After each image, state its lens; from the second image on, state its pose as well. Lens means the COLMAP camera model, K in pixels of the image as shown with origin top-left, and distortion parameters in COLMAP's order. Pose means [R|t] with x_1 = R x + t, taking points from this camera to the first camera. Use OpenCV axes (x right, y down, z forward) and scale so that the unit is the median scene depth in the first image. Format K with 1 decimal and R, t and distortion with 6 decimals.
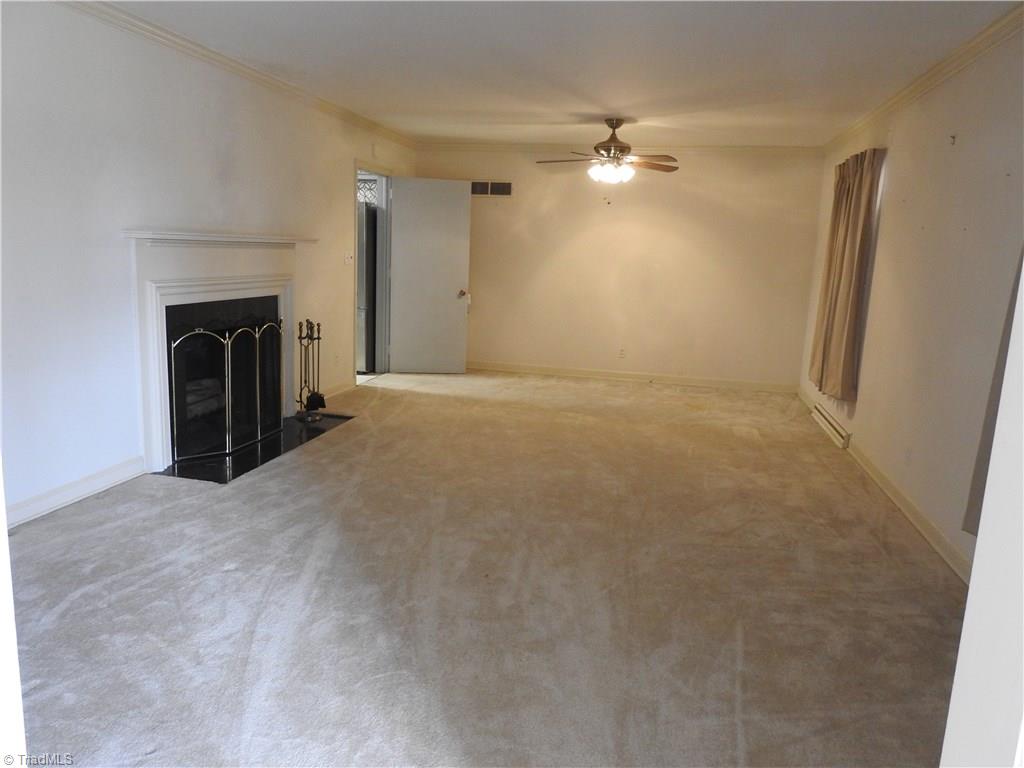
lens RADIAL K [[728.5, 0, 509.8], [0, 728.5, 384.3], [0, 0, 1]] dist [0.004337, -0.006534]
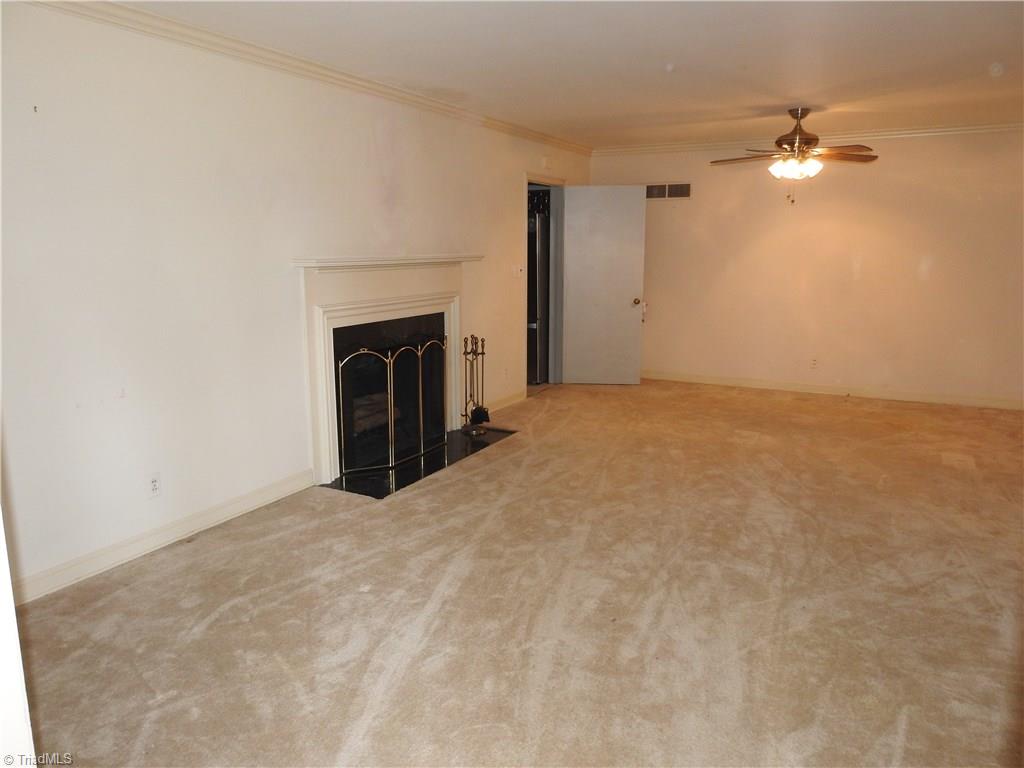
lens RADIAL K [[728.5, 0, 512.4], [0, 728.5, 380.2], [0, 0, 1]] dist [0.004337, -0.006534]
pose [[0.962969, 0.004981, -0.269568, 0.078609], [-0.006138, 0.999975, -0.003448, -0.034679], [0.269544, 0.004975, 0.962975, 0.052800]]
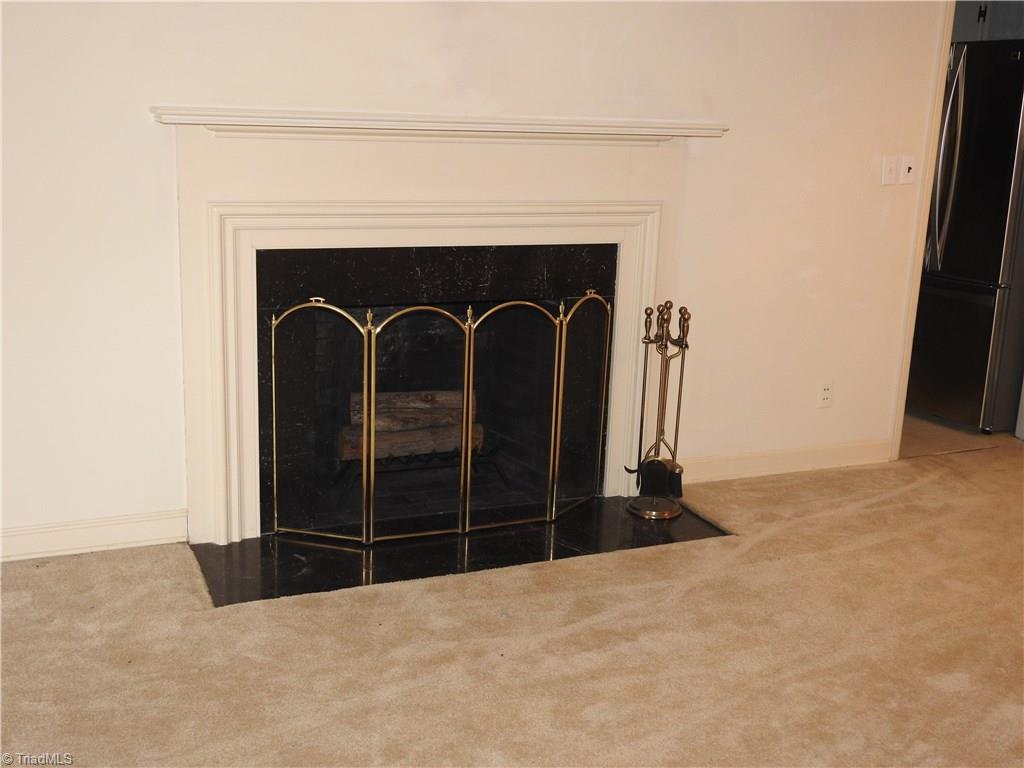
lens RADIAL K [[1187.3, 0, 511.7], [0, 1187.3, 383.6], [0, 0, 1]] dist [0.011684, 0.000000]
pose [[0.598238, 0.180824, -0.780649, 0.394312], [-0.162822, 0.981314, 0.102528, -0.151703], [0.784602, 0.065771, 0.616502, 0.714721]]
